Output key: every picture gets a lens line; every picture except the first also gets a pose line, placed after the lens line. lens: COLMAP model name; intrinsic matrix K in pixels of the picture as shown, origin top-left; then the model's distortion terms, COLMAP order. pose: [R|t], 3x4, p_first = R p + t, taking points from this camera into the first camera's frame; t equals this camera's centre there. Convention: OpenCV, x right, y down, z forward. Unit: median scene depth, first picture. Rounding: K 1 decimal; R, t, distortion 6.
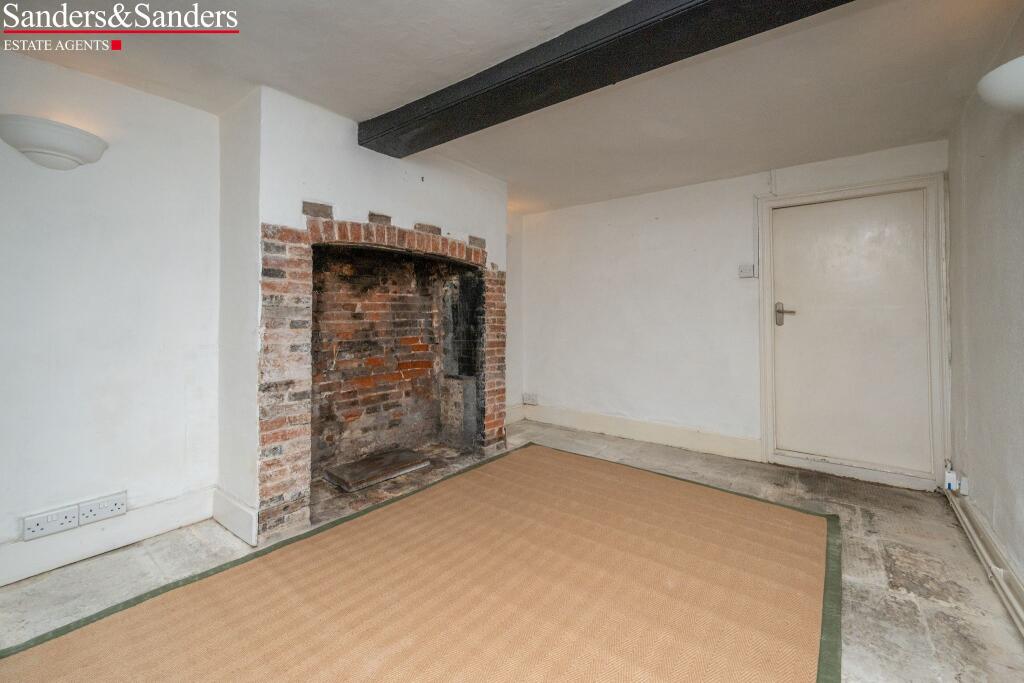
lens RADIAL K [[425.0, 0, 502.0], [0, 425.0, 311.4], [0, 0, 1]] dist [-0.001442, -0.000584]
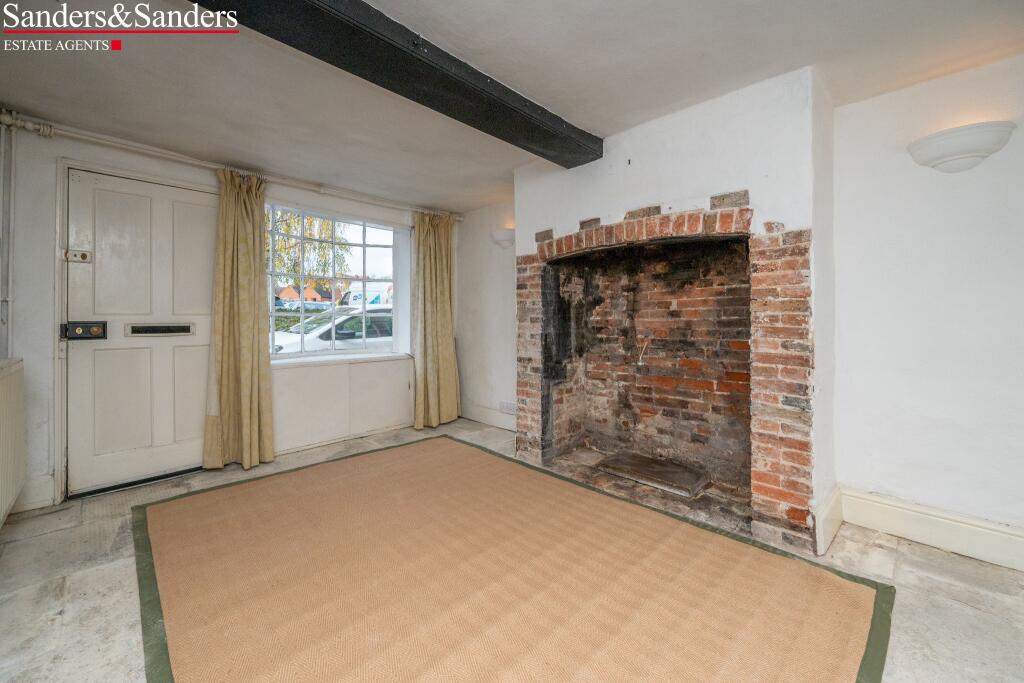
lens RADIAL K [[408.1, 0, 506.3], [0, 408.1, 317.9], [0, 0, 1]] dist [-0.001488, -0.000305]
pose [[-0.117495, -0.002415, -0.993070, 0.664524], [0.012862, 0.999909, -0.003953, 0.020152], [0.992990, -0.013238, -0.117454, 0.784548]]
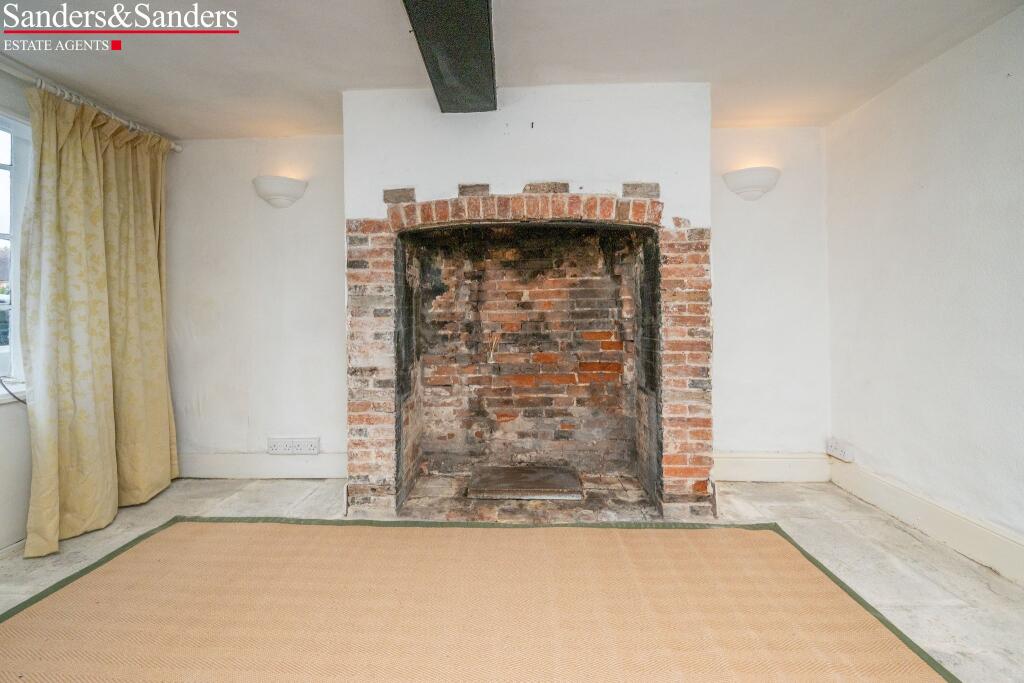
lens RADIAL K [[425.0, 0, 502.0], [0, 425.0, 311.4], [0, 0, 1]] dist [-0.001442, -0.000584]
pose [[0.596598, -0.010200, -0.802475, 0.370795], [0.018767, 0.999823, 0.001244, 0.022966], [0.802320, -0.015803, 0.596684, 0.460045]]
